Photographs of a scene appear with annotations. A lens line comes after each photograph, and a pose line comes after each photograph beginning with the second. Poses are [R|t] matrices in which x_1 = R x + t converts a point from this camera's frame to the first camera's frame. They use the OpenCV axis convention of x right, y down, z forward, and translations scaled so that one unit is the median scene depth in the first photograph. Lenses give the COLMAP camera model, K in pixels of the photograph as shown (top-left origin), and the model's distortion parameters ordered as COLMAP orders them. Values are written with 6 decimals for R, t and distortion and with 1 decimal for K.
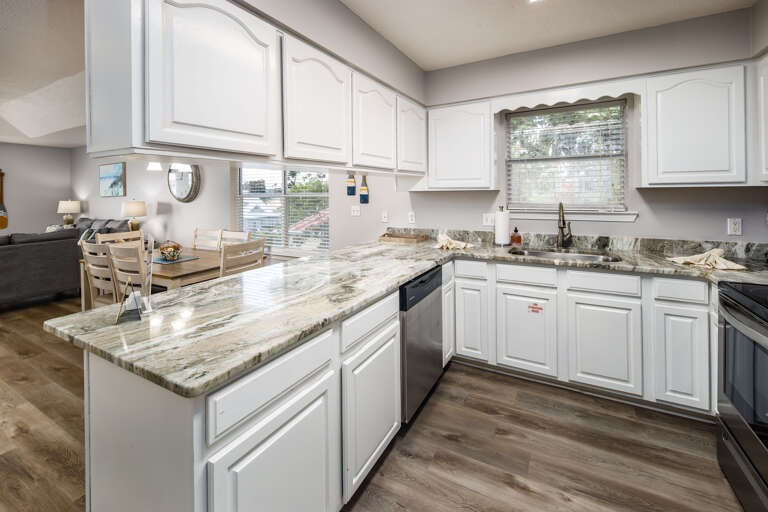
lens RADIAL K [[332.1, 0, 384.0], [0, 332.1, 256.0], [0, 0, 1]] dist [0.001569, -0.000140]
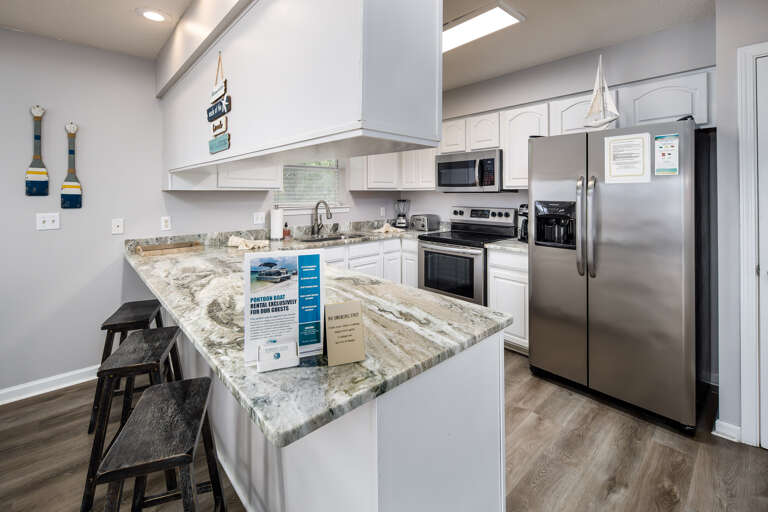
lens RADIAL K [[332.1, 0, 384.0], [0, 332.1, 256.0], [0, 0, 1]] dist [0.001569, -0.000140]
pose [[0.321660, -0.168637, 0.931717, -0.596825], [0.175024, 0.977644, 0.116526, -0.046496], [-0.930538, 0.125591, 0.343985, 0.286113]]
